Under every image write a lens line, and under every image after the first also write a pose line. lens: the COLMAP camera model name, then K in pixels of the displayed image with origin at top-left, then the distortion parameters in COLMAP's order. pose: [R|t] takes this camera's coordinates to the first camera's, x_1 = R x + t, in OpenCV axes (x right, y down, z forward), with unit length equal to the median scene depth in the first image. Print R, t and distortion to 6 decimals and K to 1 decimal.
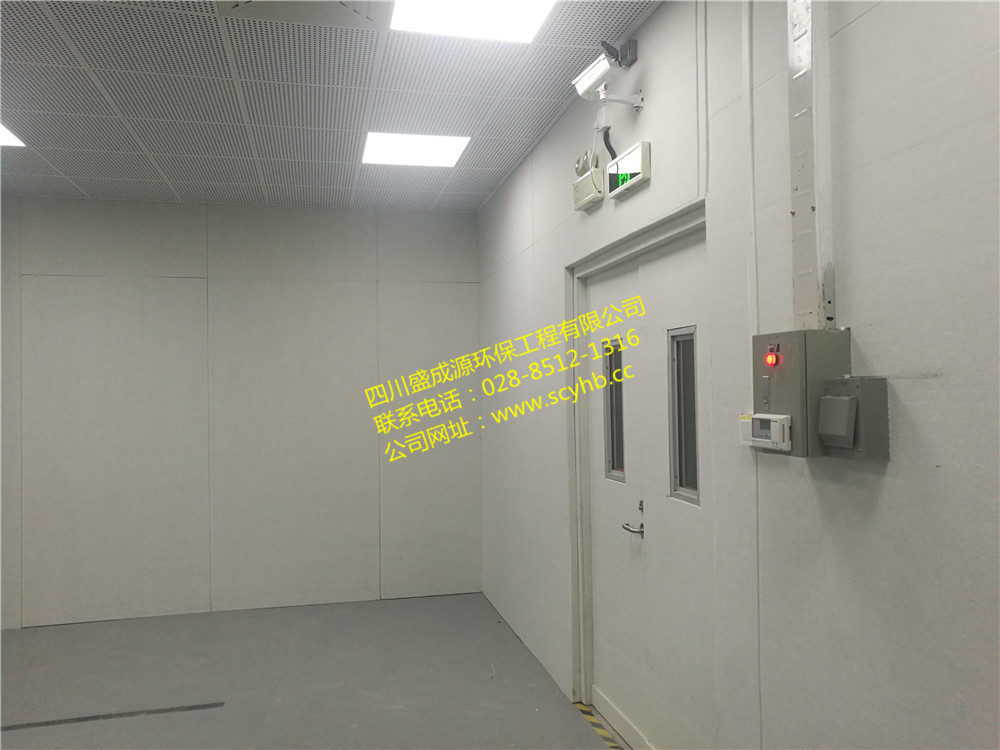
lens RADIAL K [[790.5, 0, 490.6], [0, 790.5, 374.7], [0, 0, 1]] dist [-0.032433, 0.063303]
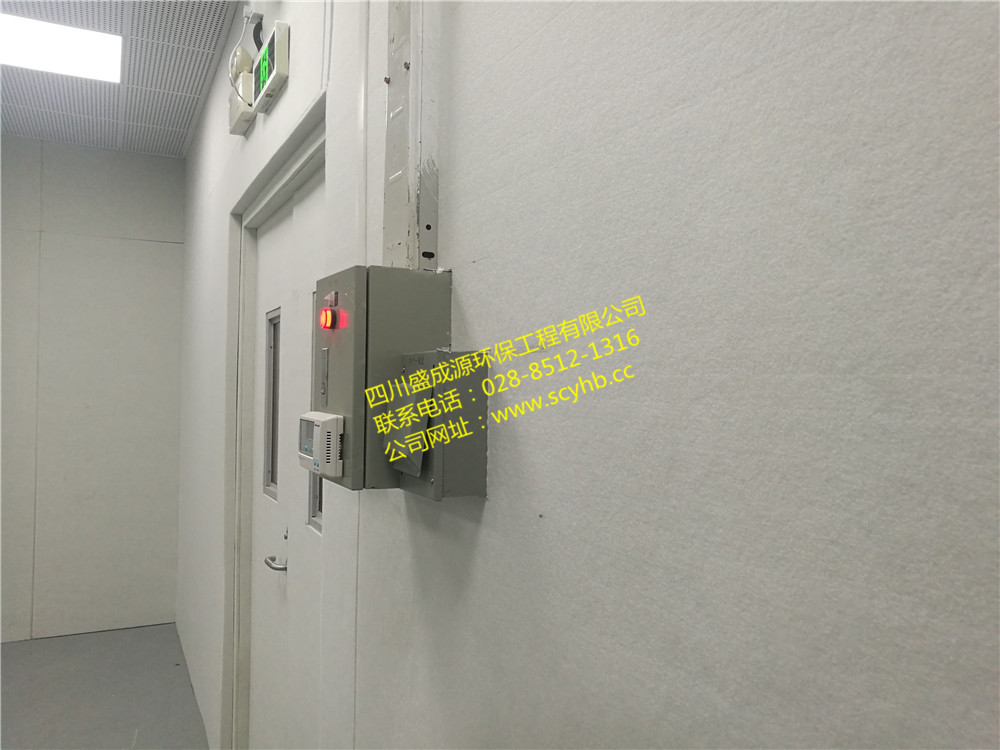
lens RADIAL K [[790.5, 0, 490.6], [0, 790.5, 374.7], [0, 0, 1]] dist [-0.032433, 0.063303]
pose [[0.974845, 0.038563, 0.219524, 0.349537], [-0.039698, 0.999211, 0.000759, 0.017061], [-0.219321, -0.009455, 0.975607, 0.407628]]
